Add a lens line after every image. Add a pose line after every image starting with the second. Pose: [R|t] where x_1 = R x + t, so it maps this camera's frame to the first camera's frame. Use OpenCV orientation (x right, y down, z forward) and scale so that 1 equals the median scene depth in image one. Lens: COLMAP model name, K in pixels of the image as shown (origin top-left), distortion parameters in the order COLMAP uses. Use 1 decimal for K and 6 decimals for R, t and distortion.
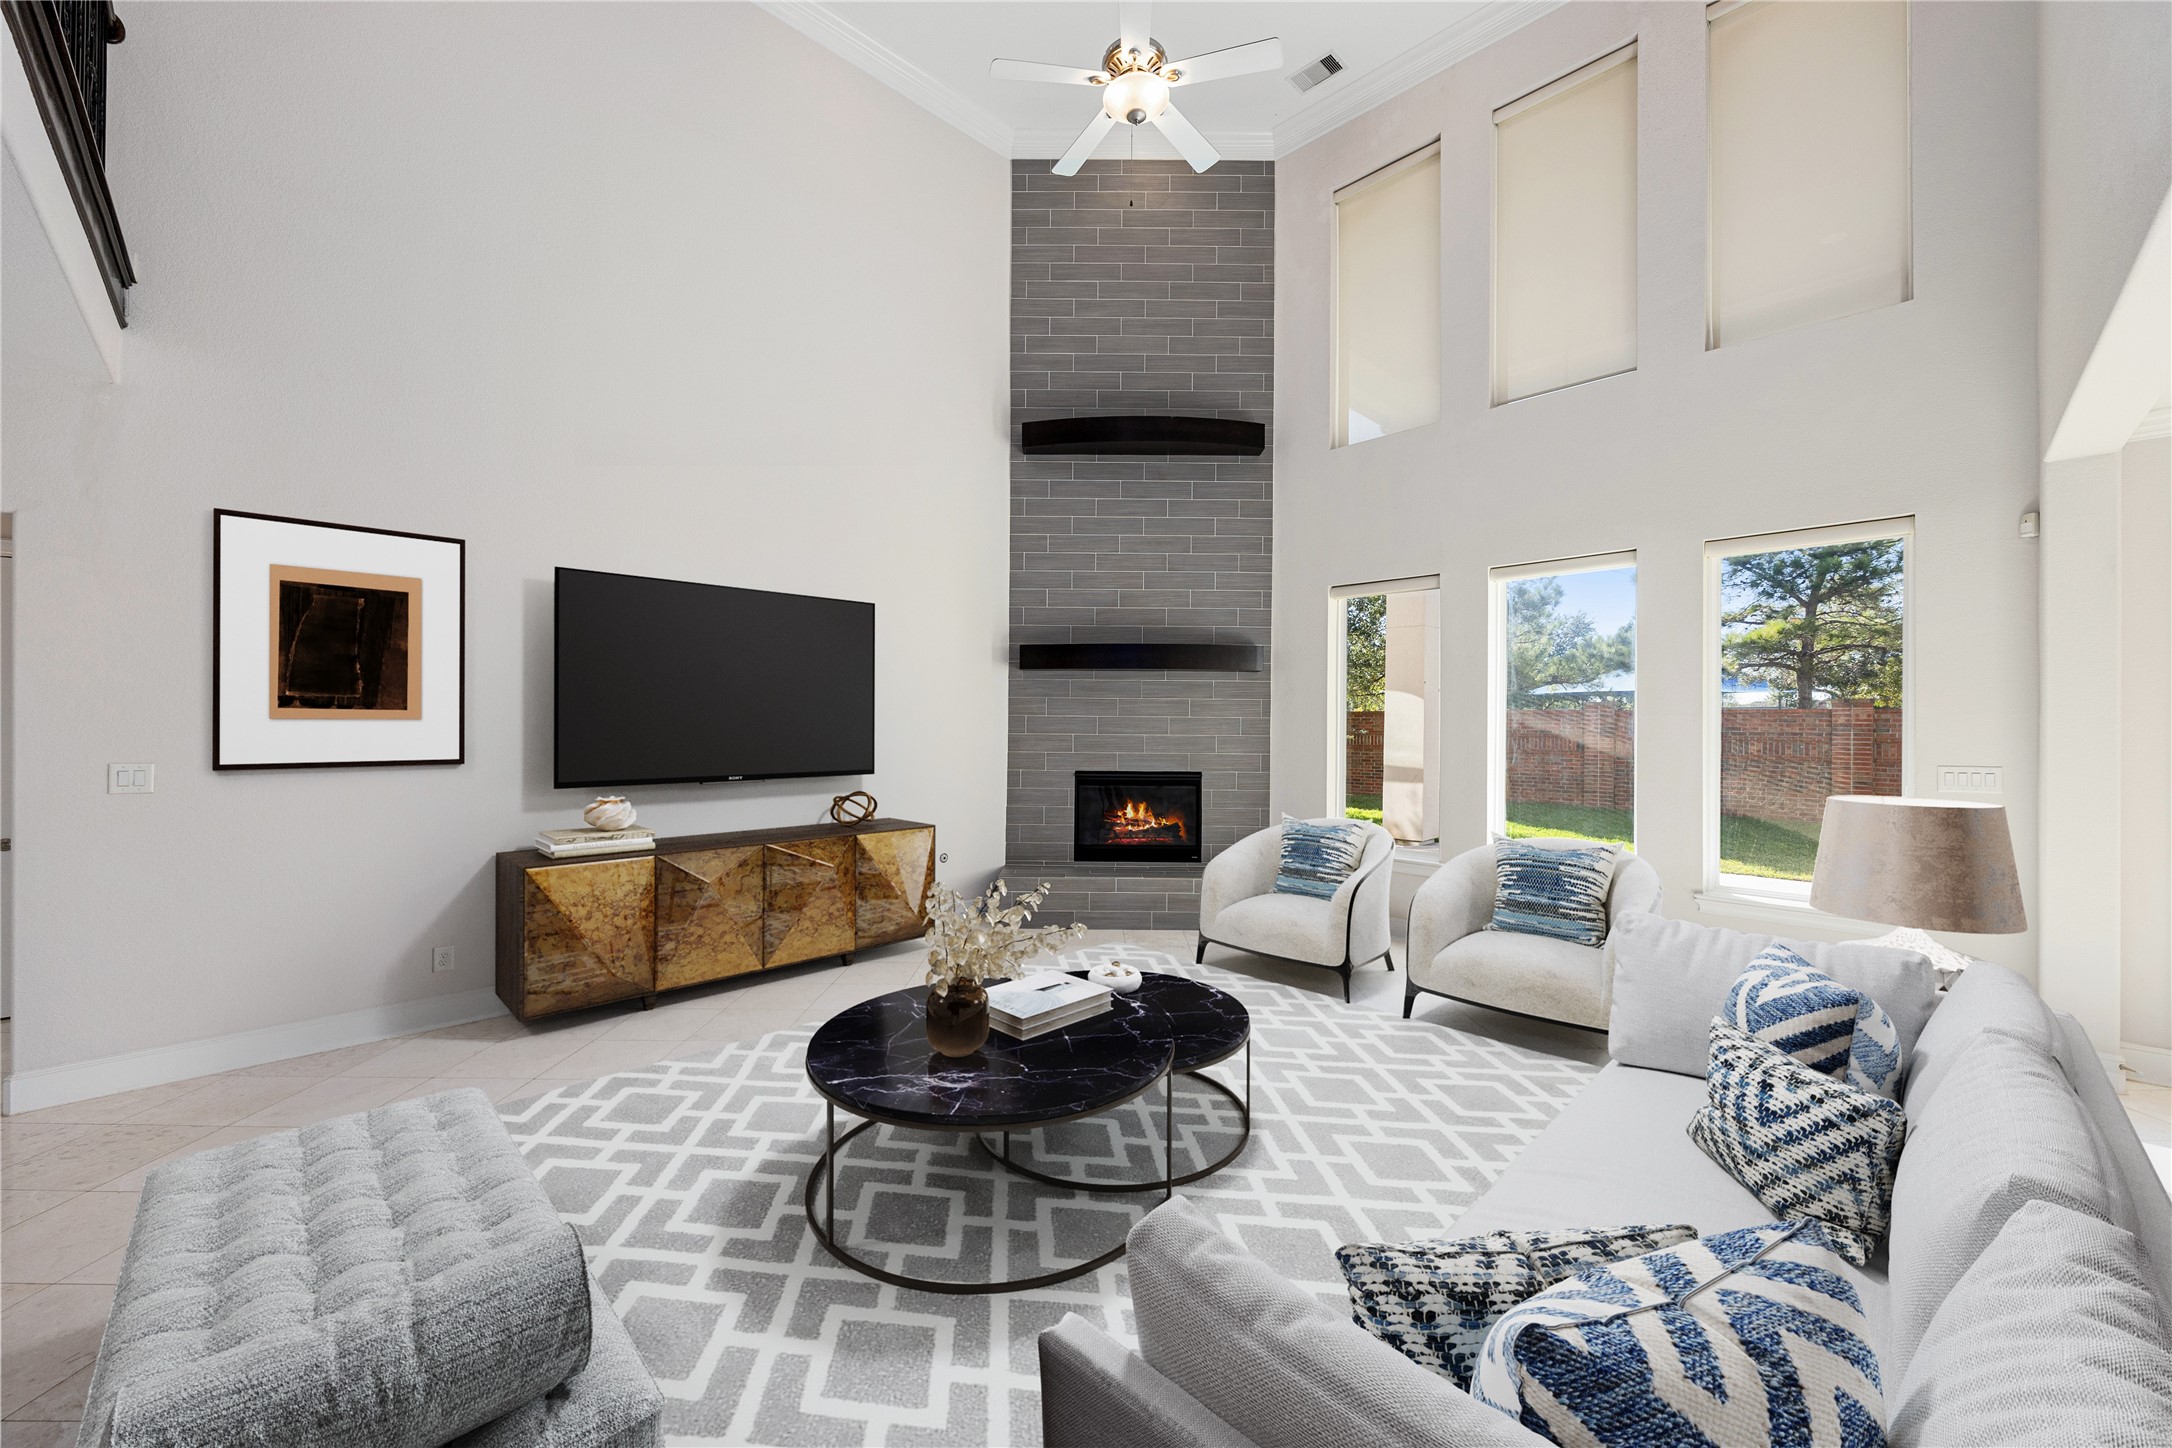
lens RADIAL K [[825.1, 0, 1084.4], [0, 825.1, 720.6], [0, 0, 1]] dist [-0.003032, -0.000865]
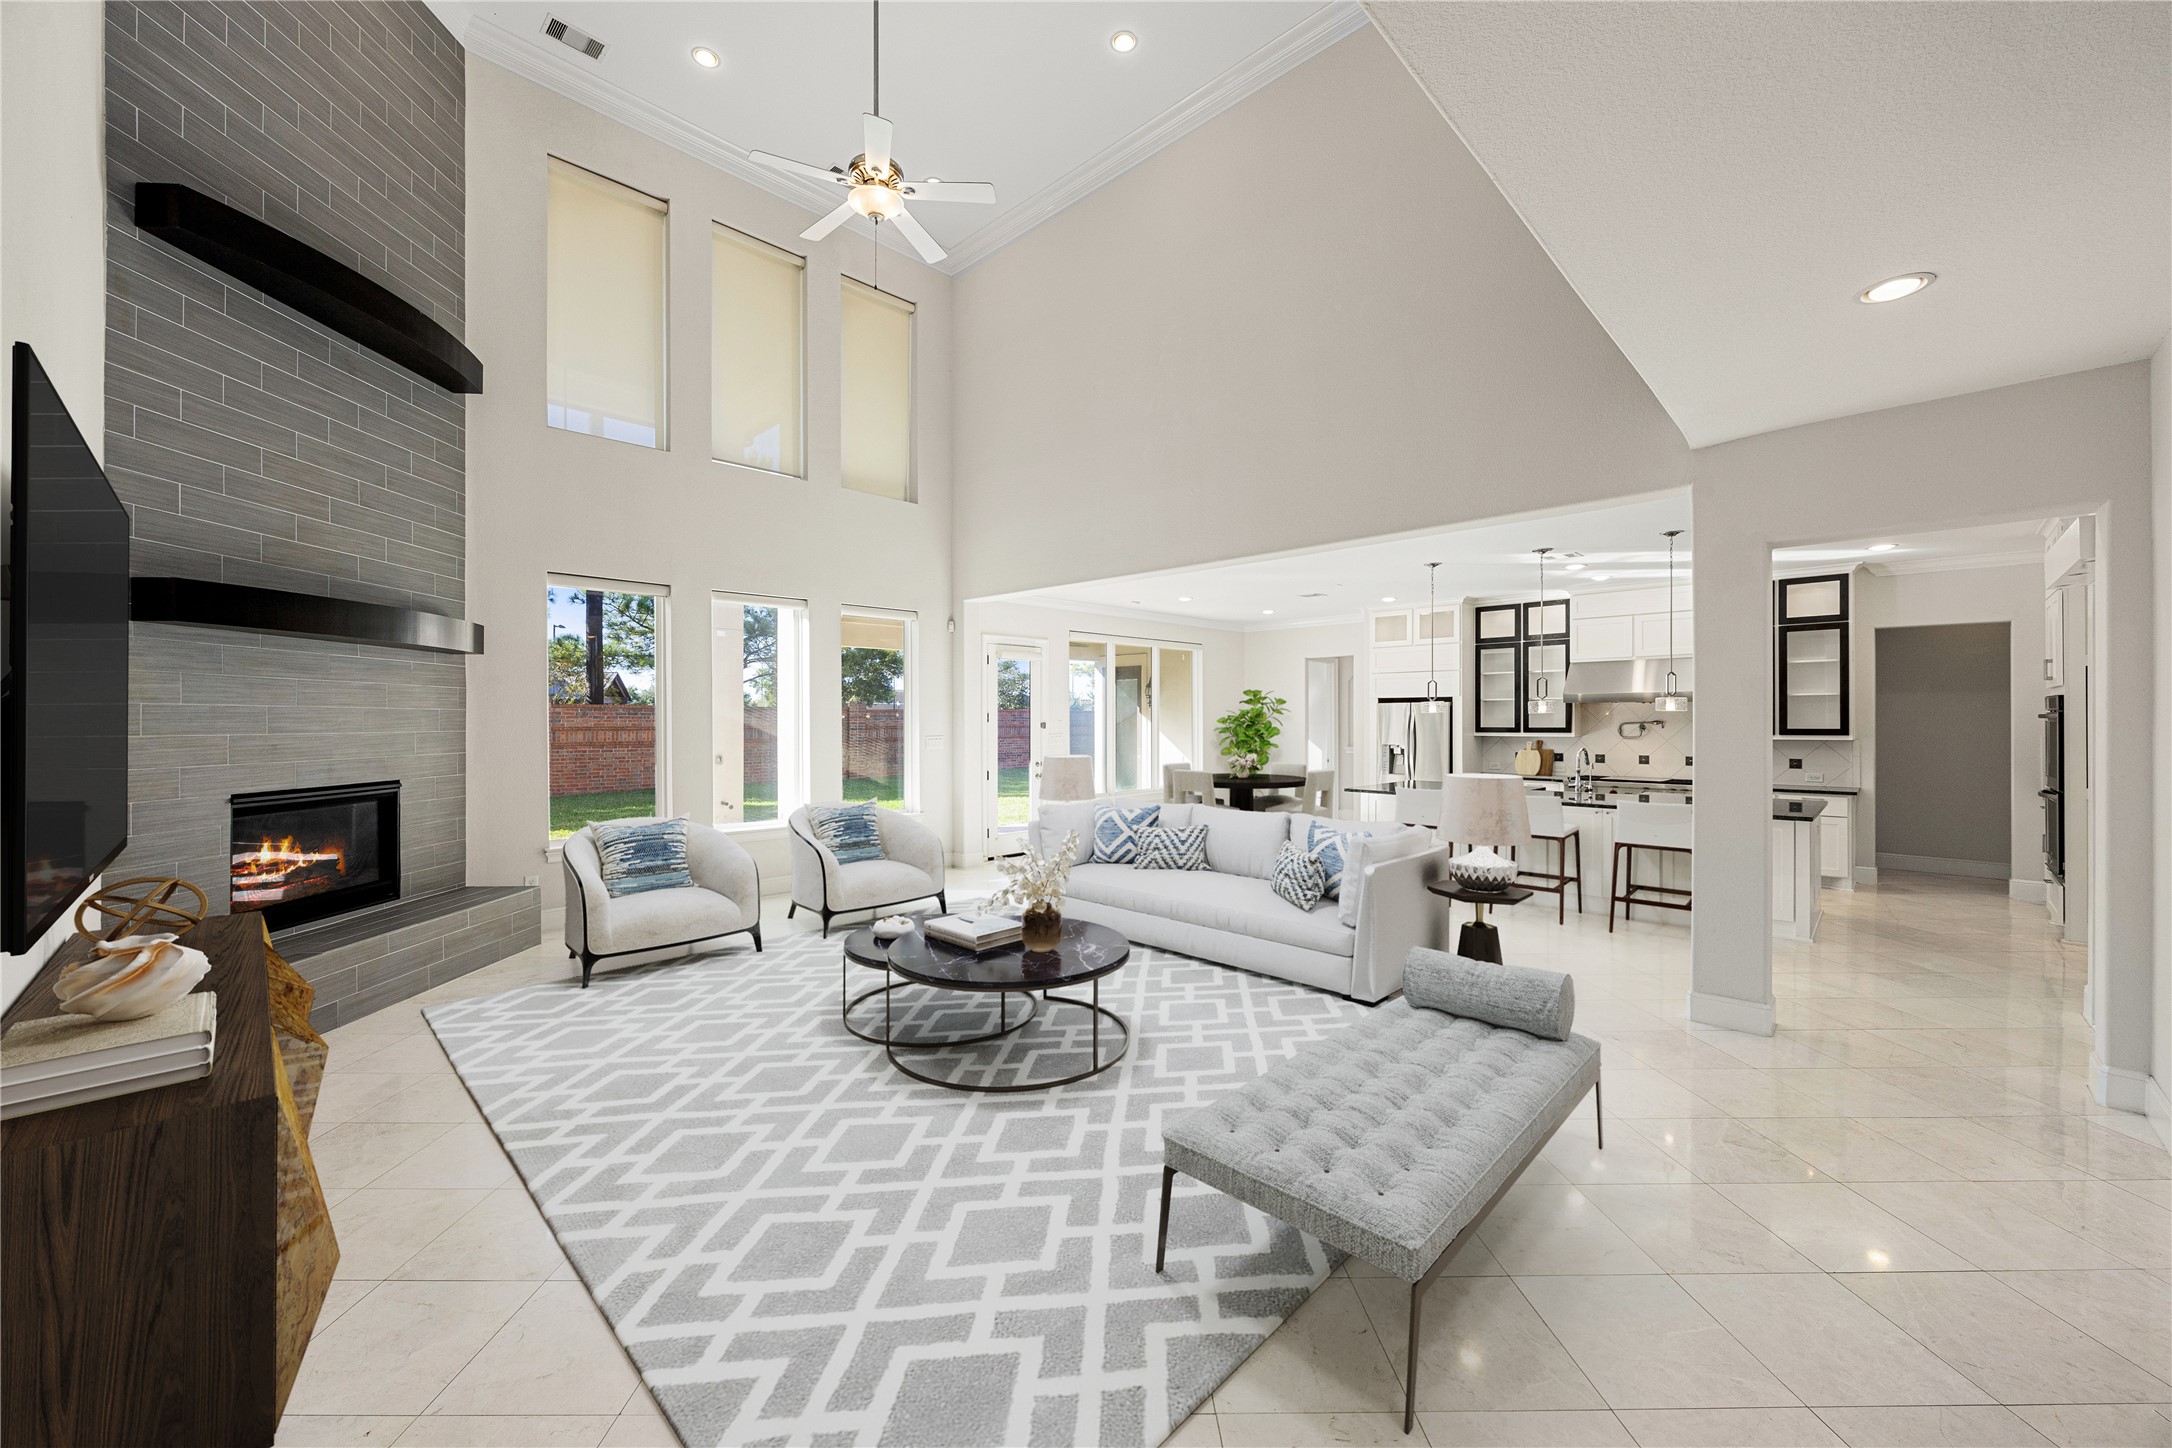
lens RADIAL K [[825.1, 0, 1081.0], [0, 825.1, 727.5], [0, 0, 1]] dist [-0.003032, -0.000865]
pose [[-0.010480, -0.017103, 0.999799, -0.625858], [-0.001502, 0.999853, 0.017088, -0.000595], [-0.999944, -0.001323, -0.010505, 0.378598]]
